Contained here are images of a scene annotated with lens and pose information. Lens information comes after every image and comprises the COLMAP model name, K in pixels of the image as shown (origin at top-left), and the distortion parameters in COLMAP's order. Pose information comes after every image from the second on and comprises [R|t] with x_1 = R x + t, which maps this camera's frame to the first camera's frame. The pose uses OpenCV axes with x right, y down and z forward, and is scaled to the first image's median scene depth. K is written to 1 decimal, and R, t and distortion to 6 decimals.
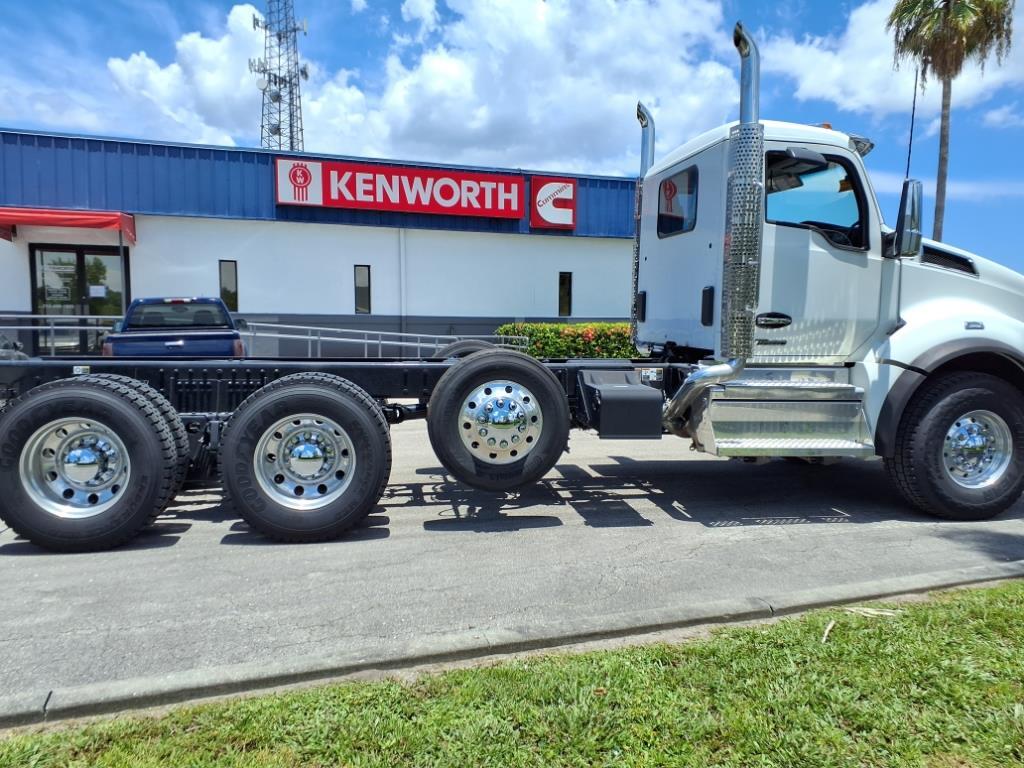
lens RADIAL K [[819.4, 0, 519.5], [0, 819.4, 391.2], [0, 0, 1]] dist [0.044967, -0.036892]
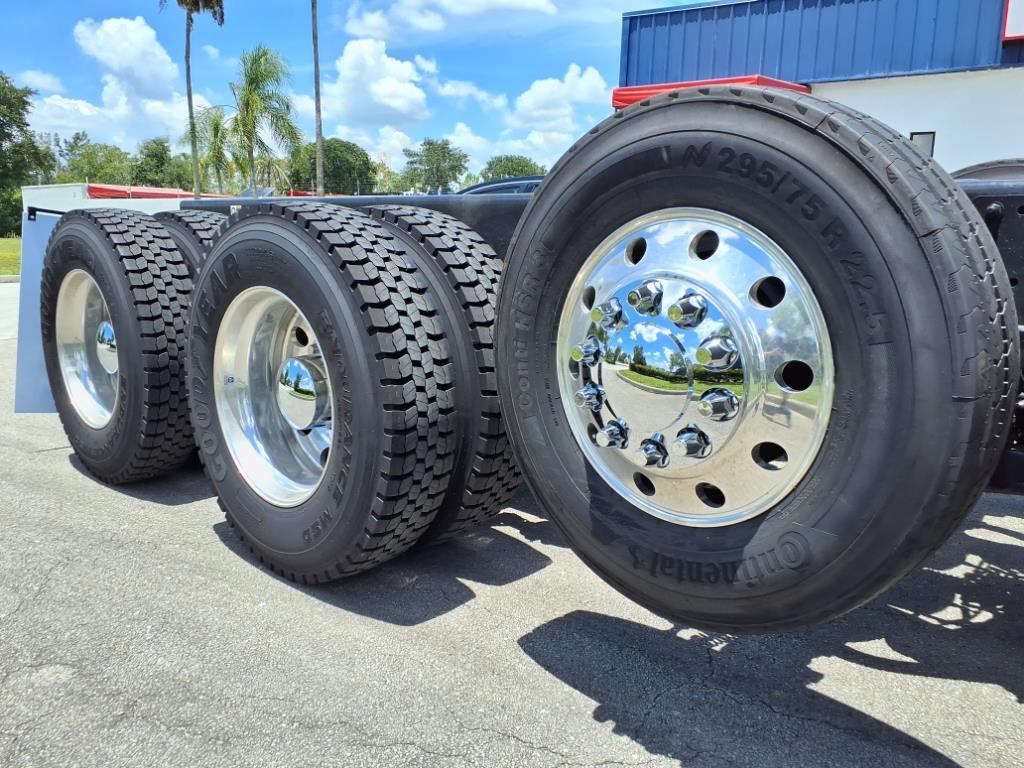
lens RADIAL K [[819.4, 0, 509.6], [0, 819.4, 387.4], [0, 0, 1]] dist [0.044967, -0.036892]
pose [[0.607332, 0.146941, -0.780741, 0.144285], [-0.073987, 0.988937, 0.128571, 0.012574], [0.790995, -0.020321, 0.611485, 0.753066]]
